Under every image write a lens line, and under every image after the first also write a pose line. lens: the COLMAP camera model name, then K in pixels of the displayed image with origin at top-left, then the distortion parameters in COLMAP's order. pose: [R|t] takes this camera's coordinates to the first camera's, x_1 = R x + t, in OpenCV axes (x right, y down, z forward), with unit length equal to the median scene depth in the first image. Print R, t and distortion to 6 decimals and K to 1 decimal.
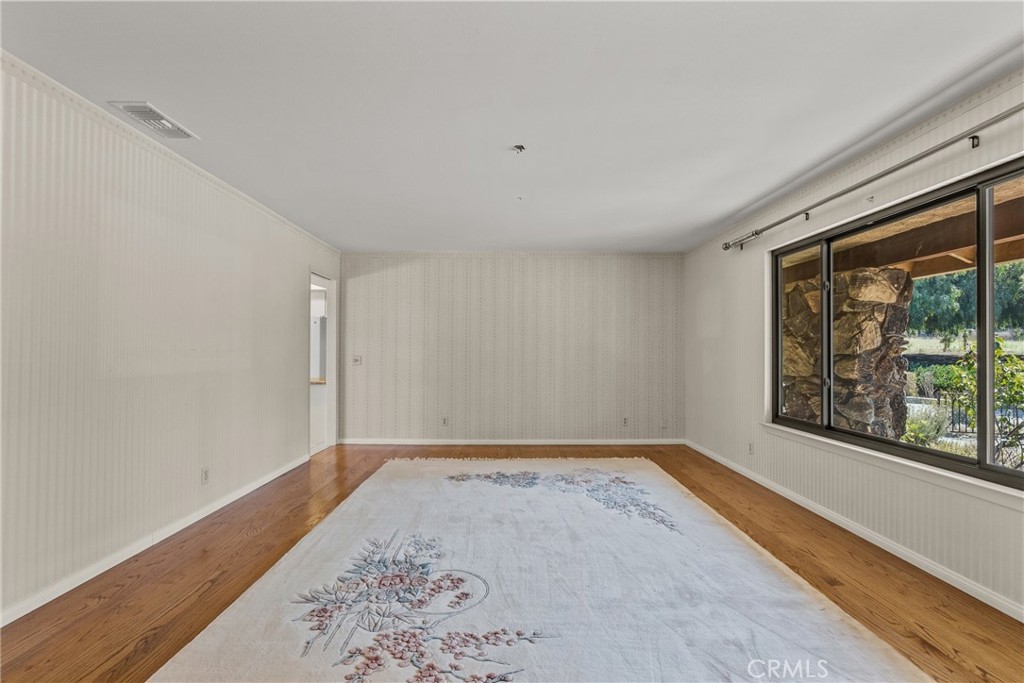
lens RADIAL K [[469.0, 0, 512.0], [0, 469.0, 345.5], [0, 0, 1]] dist [-0.002984, -0.000180]
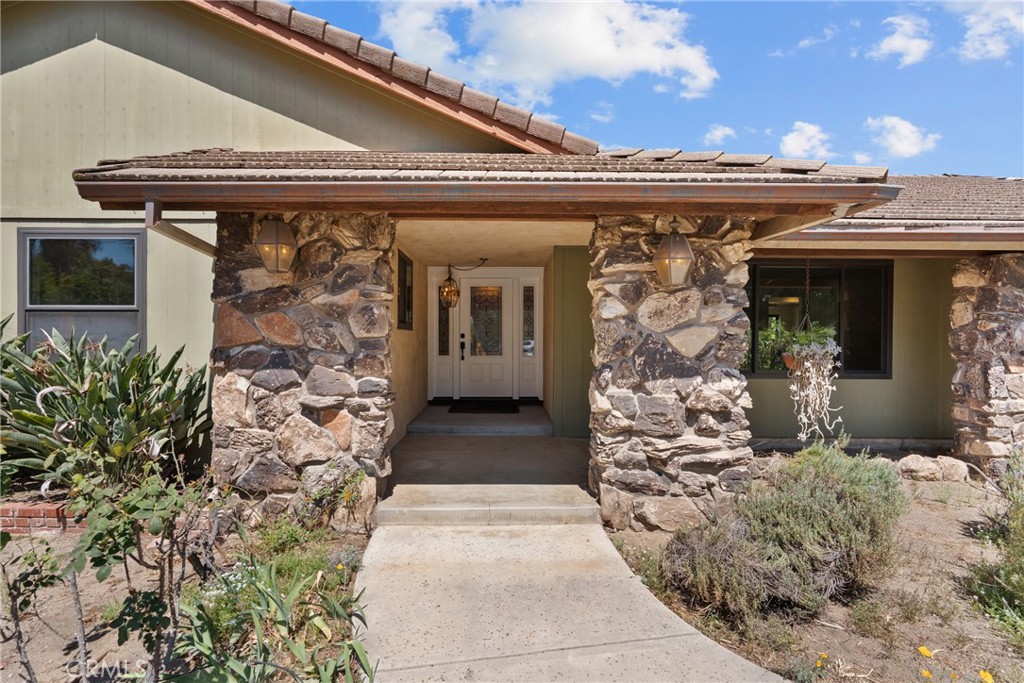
lens RADIAL K [[469.0, 0, 512.4], [0, 469.0, 341.7], [0, 0, 1]] dist [-0.002984, -0.000180]
pose [[0.011273, 0.002463, -0.999933, 2.007793], [0.003066, 0.999992, 0.002497, 0.046163], [0.999932, -0.003094, 0.011265, -0.222031]]
